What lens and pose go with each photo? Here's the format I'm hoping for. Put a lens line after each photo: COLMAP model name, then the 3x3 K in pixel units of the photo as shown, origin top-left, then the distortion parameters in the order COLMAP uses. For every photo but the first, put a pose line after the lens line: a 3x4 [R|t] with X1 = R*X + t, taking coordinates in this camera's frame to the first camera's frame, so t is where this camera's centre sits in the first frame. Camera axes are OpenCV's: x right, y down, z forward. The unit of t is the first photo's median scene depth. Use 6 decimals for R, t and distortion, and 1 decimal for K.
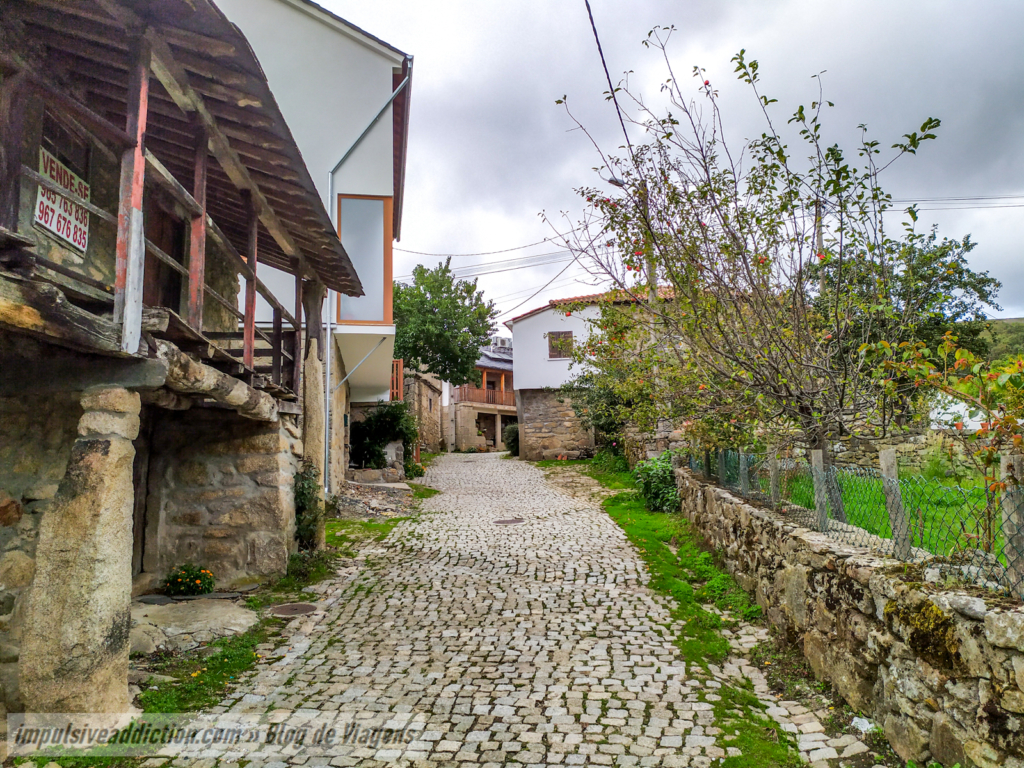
lens RADIAL K [[763.9, 0, 511.8], [0, 763.9, 383.0], [0, 0, 1]] dist [0.054072, -0.026643]
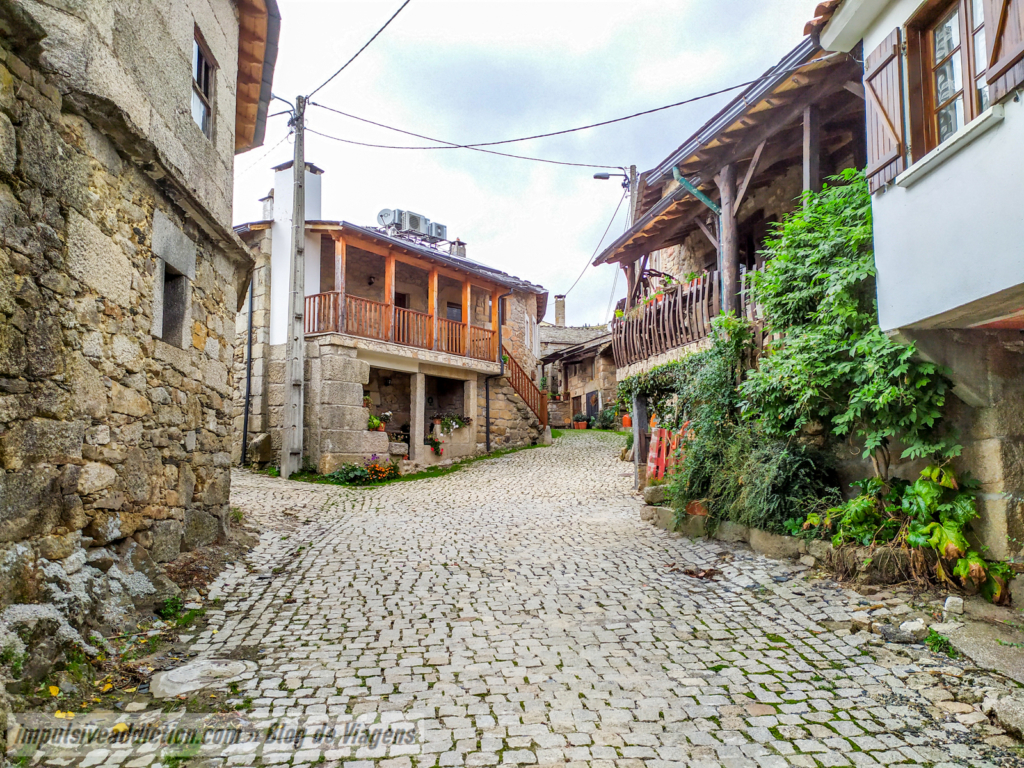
lens RADIAL K [[763.9, 0, 513.5], [0, 763.9, 387.5], [0, 0, 1]] dist [0.054072, -0.026643]
pose [[0.980128, 0.041133, 0.194053, -0.047970], [-0.052240, 0.997255, 0.052471, 0.025997], [-0.191362, -0.061565, 0.979587, 0.627207]]
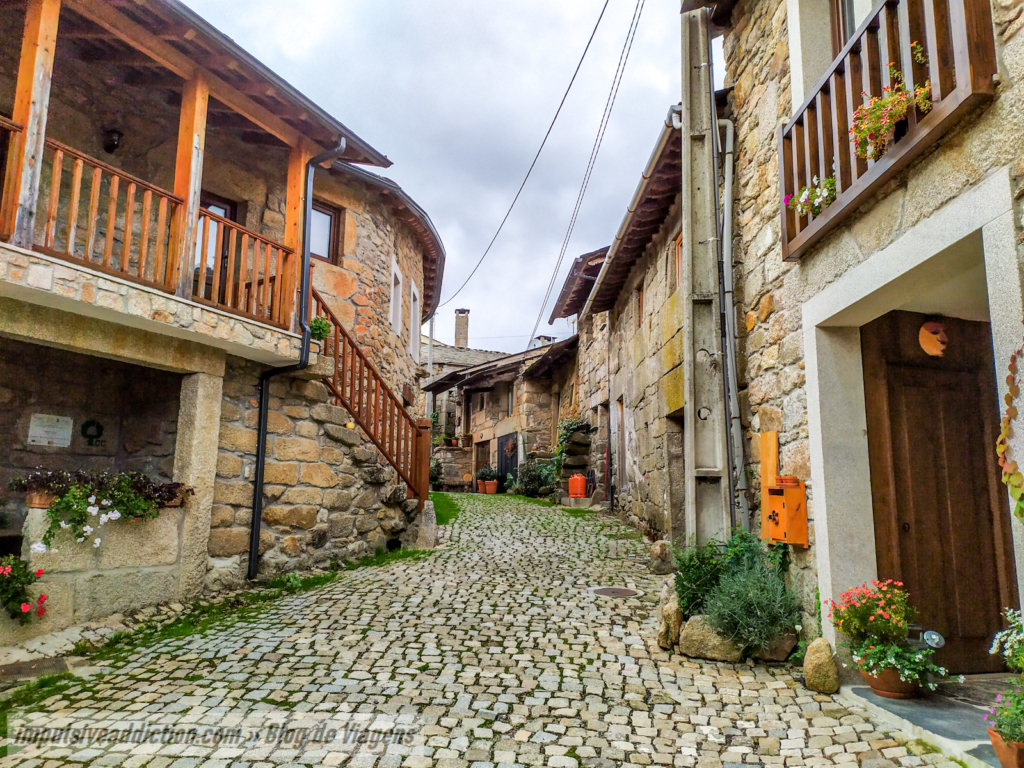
lens RADIAL K [[763.9, 0, 507.3], [0, 763.9, 384.1], [0, 0, 1]] dist [0.054072, -0.026643]
pose [[0.946060, 0.092611, 0.310474, 0.022344], [-0.089442, 0.995692, -0.024461, 0.046308], [-0.311401, -0.004628, 0.950267, 0.896475]]
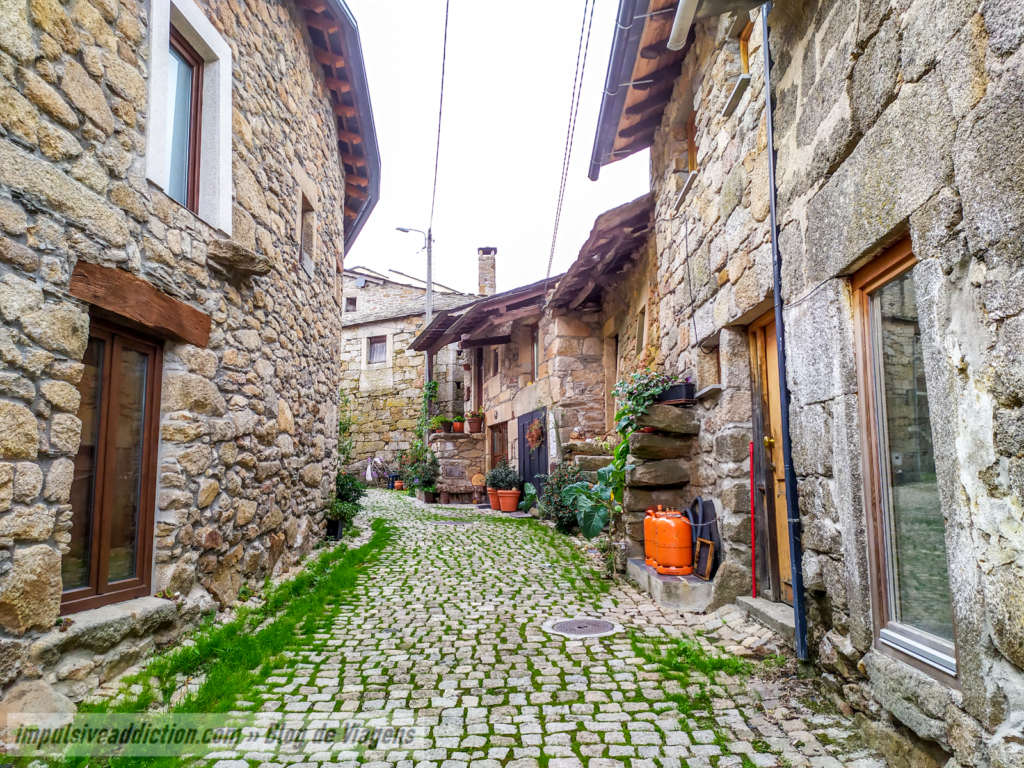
lens RADIAL K [[763.9, 0, 512.8], [0, 763.9, 388.1], [0, 0, 1]] dist [0.054072, -0.026643]
pose [[0.968484, 0.048592, 0.244289, 0.100471], [-0.054785, 0.998325, 0.018616, 0.052541], [-0.242976, -0.031413, 0.969524, 1.085250]]
